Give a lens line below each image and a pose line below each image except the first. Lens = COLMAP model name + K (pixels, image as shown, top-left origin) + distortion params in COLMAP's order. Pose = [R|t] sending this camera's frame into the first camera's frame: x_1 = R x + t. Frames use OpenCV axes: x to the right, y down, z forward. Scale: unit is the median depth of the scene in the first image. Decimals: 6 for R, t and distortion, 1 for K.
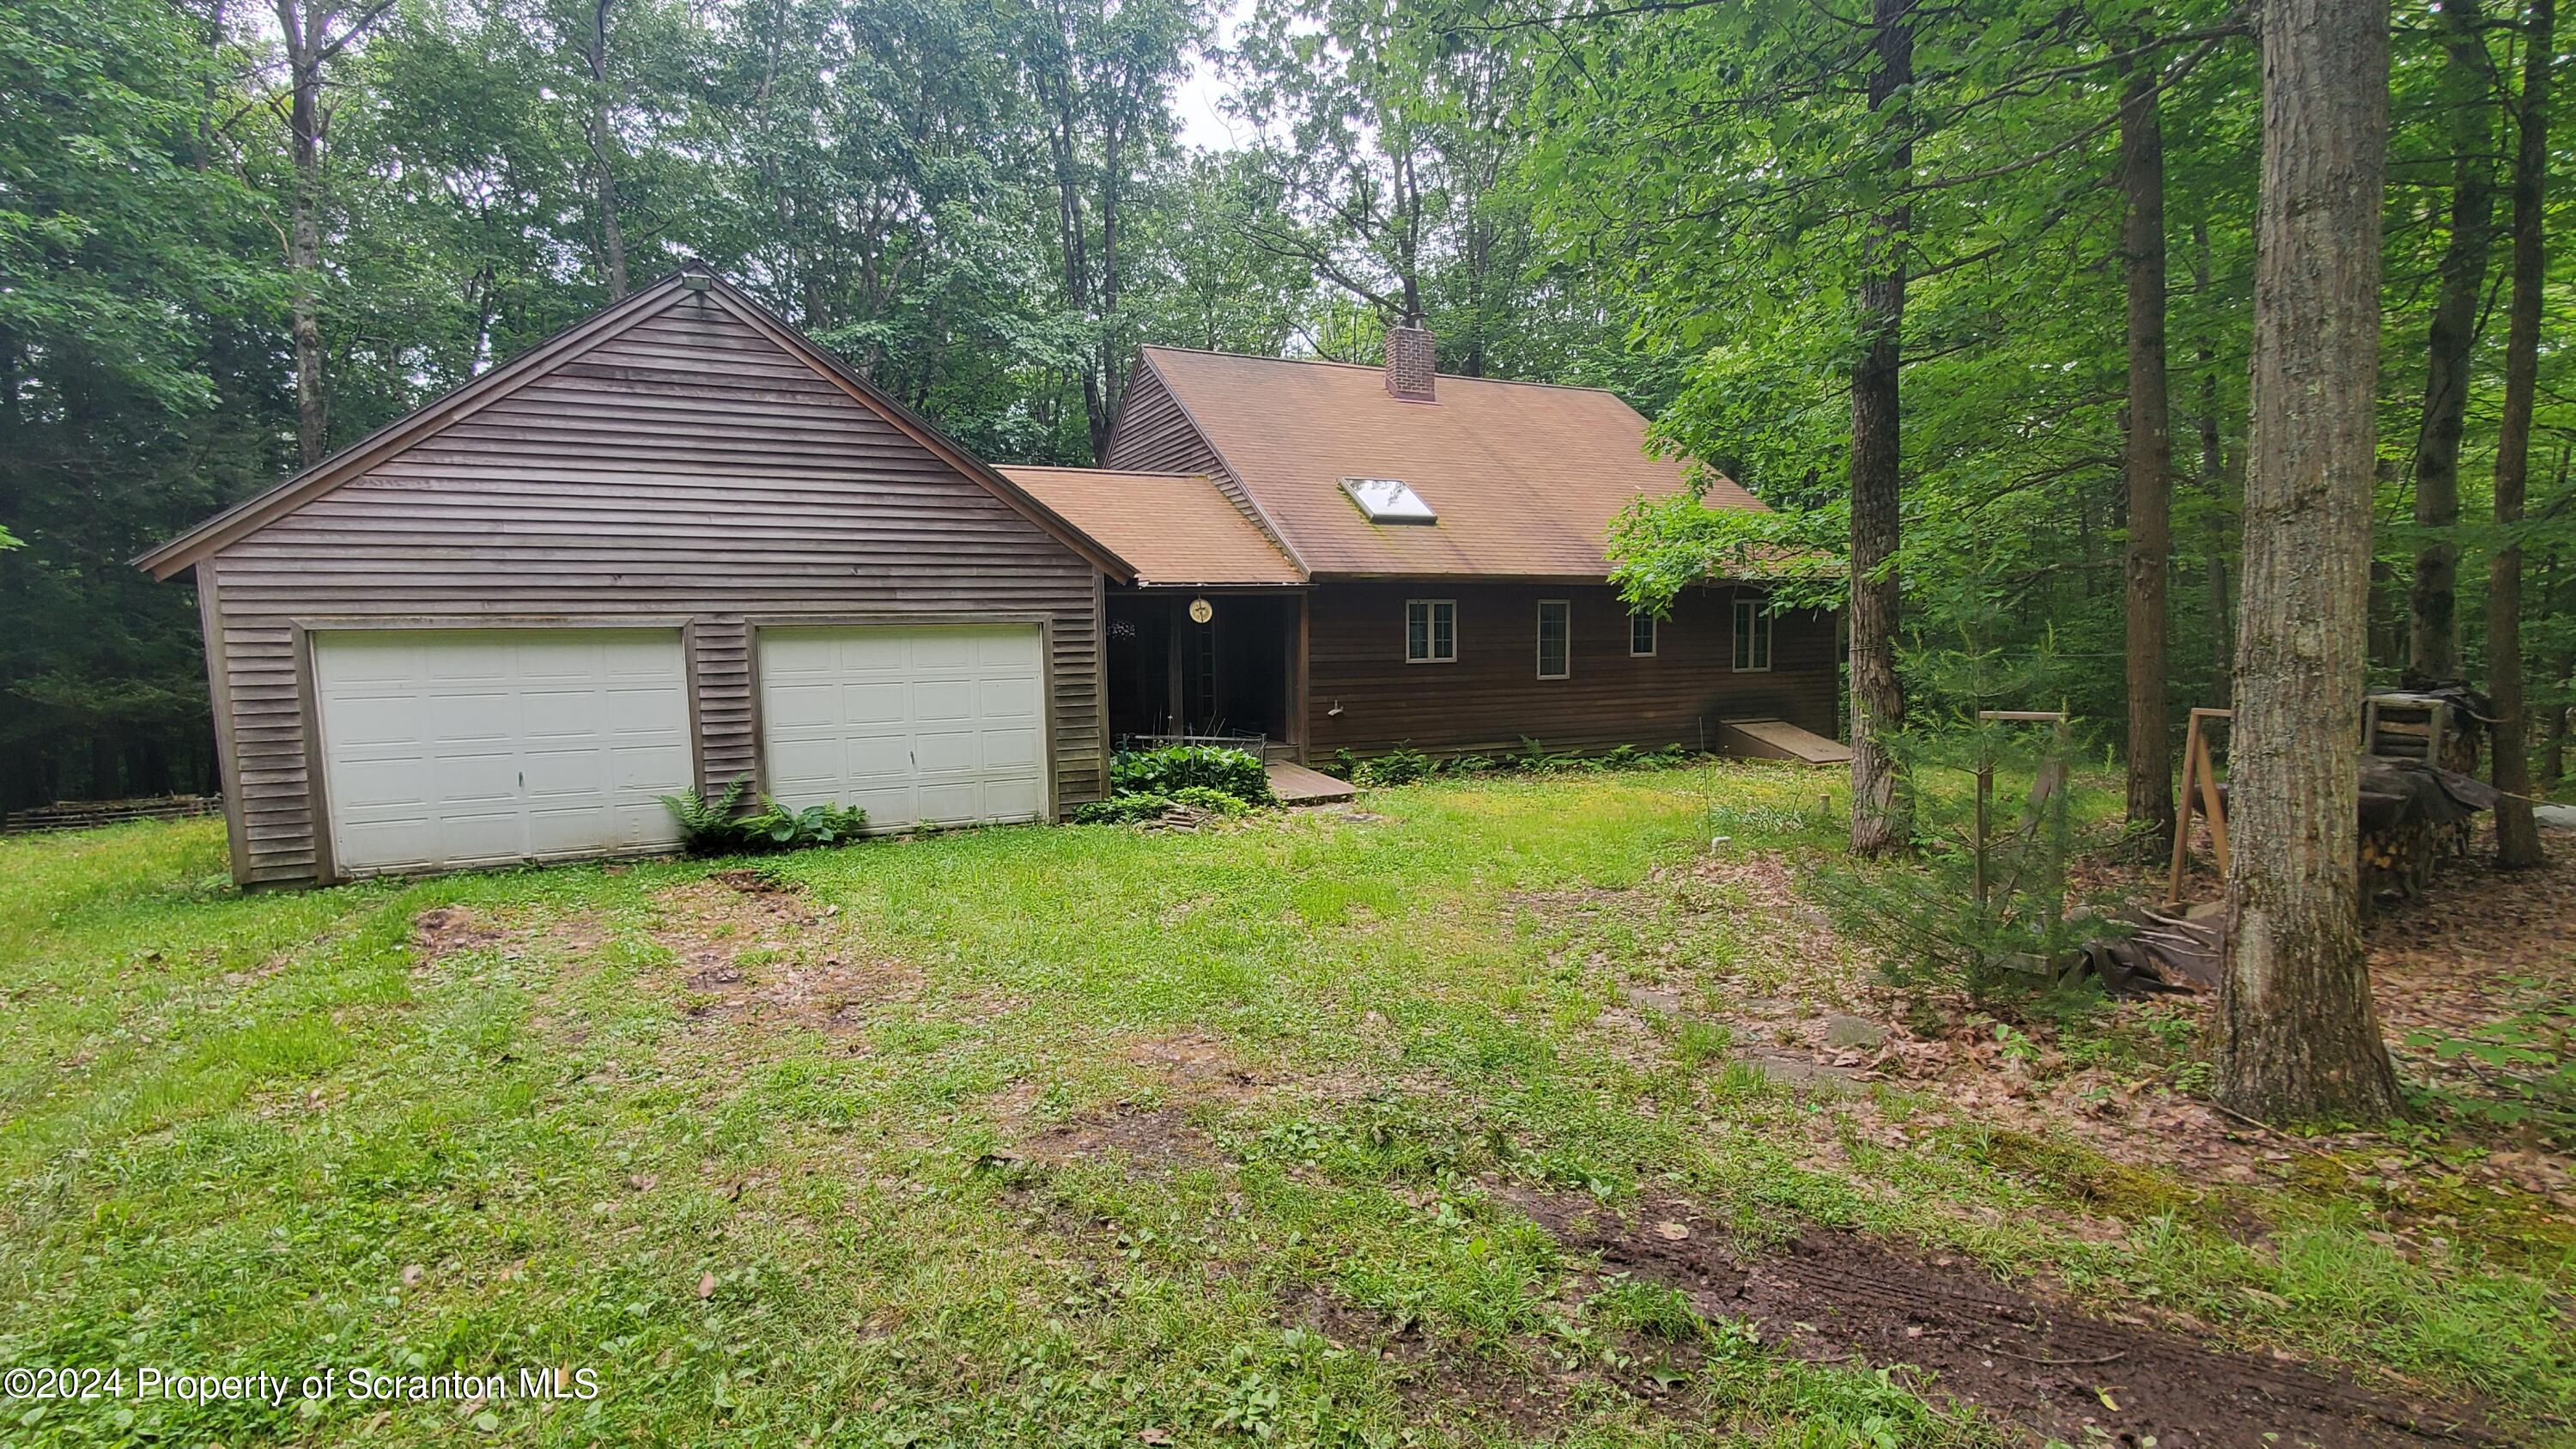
lens RADIAL K [[1103.3, 0, 1281.8], [0, 1103.3, 769.7], [0, 0, 1]] dist [0.024729, 0.000275]
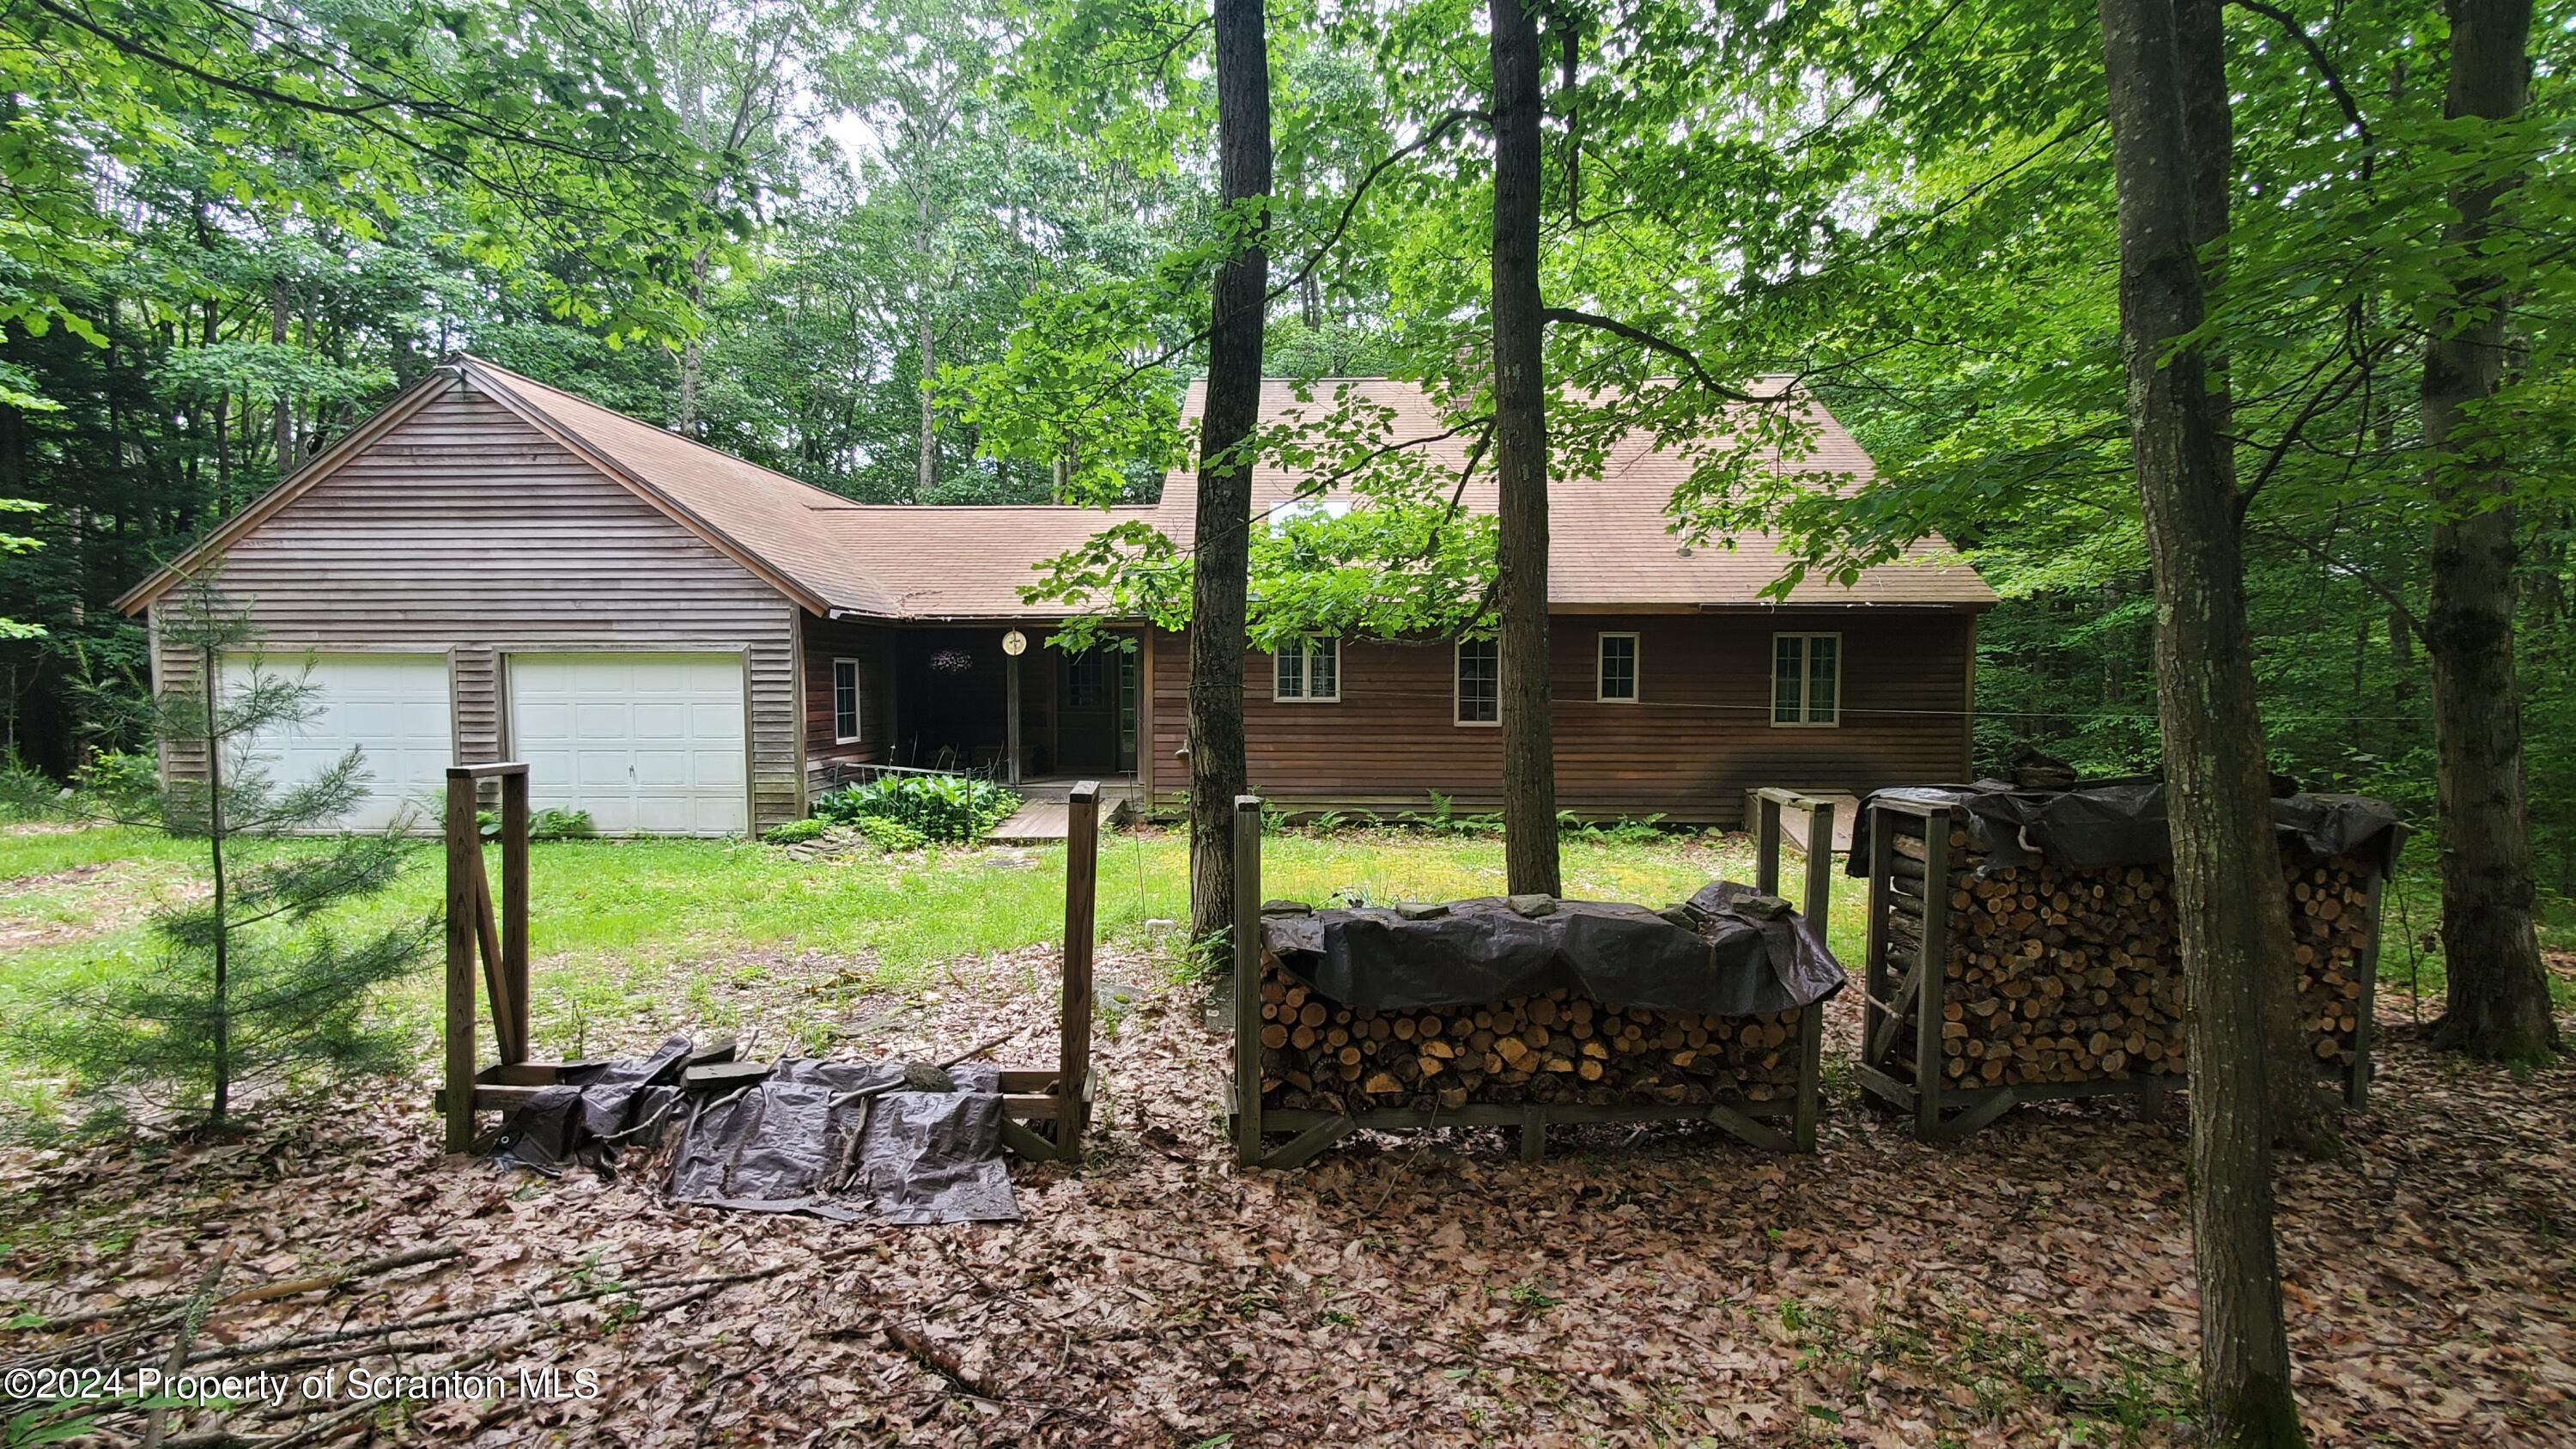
lens RADIAL K [[1103.3, 0, 1281.8], [0, 1103.3, 769.7], [0, 0, 1]] dist [0.024729, 0.000275]
pose [[0.896658, 0.056787, -0.439066, 0.732294], [-0.068618, 0.997581, -0.011109, -0.044024], [0.437373, 0.040089, 0.898386, 0.268310]]
